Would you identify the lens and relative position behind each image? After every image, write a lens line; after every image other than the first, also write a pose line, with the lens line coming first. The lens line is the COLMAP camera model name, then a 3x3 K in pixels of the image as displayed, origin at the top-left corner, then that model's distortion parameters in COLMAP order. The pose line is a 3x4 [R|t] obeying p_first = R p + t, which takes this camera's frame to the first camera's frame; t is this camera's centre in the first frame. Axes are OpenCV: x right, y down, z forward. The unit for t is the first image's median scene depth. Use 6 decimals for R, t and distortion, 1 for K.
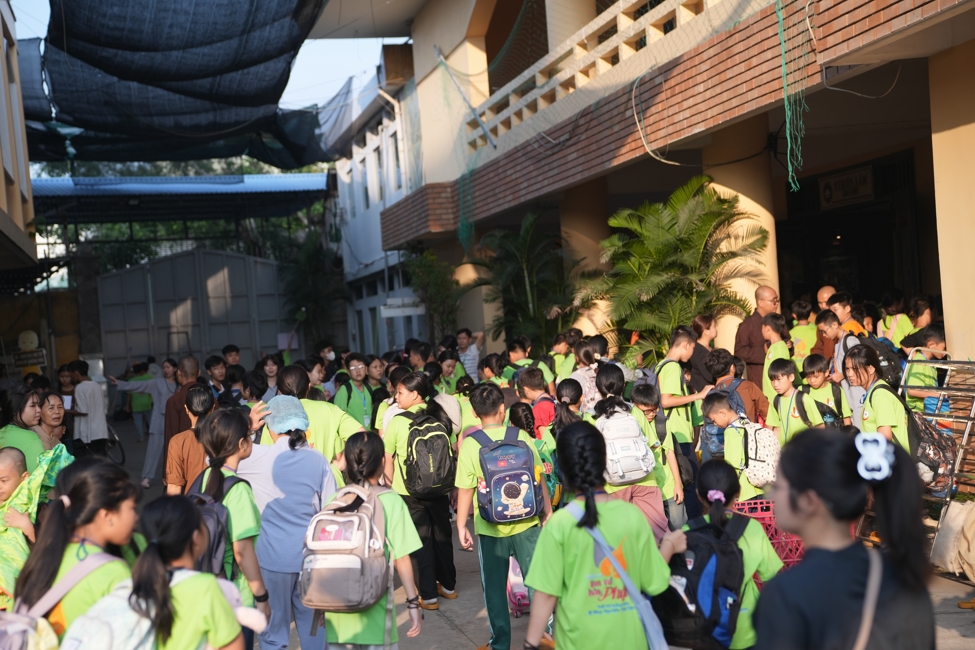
lens RADIAL K [[1758.5, 0, 487.5], [0, 1758.5, 325.0], [0, 0, 1]] dist [0.535327, 0.062301]
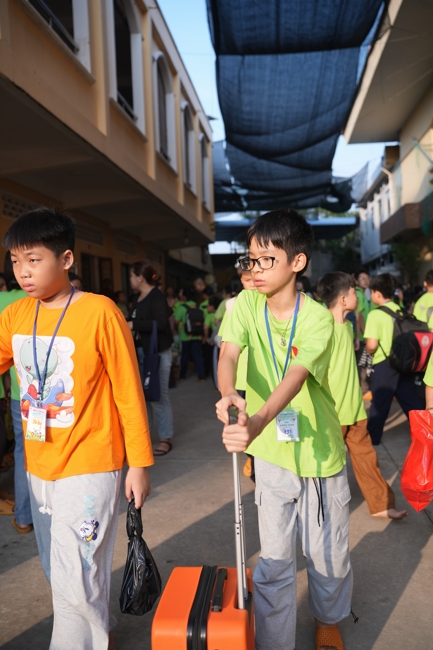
lens RADIAL K [[635.7, 0, 216.5], [0, 635.7, 325.0], [0, 0, 1]] dist [-0.000362, 0.004765]
pose [[0.952736, 0.045180, -0.300421, -0.014062], [-0.029957, 0.998032, 0.055090, 0.016868], [0.302319, -0.043486, 0.952214, 0.234398]]
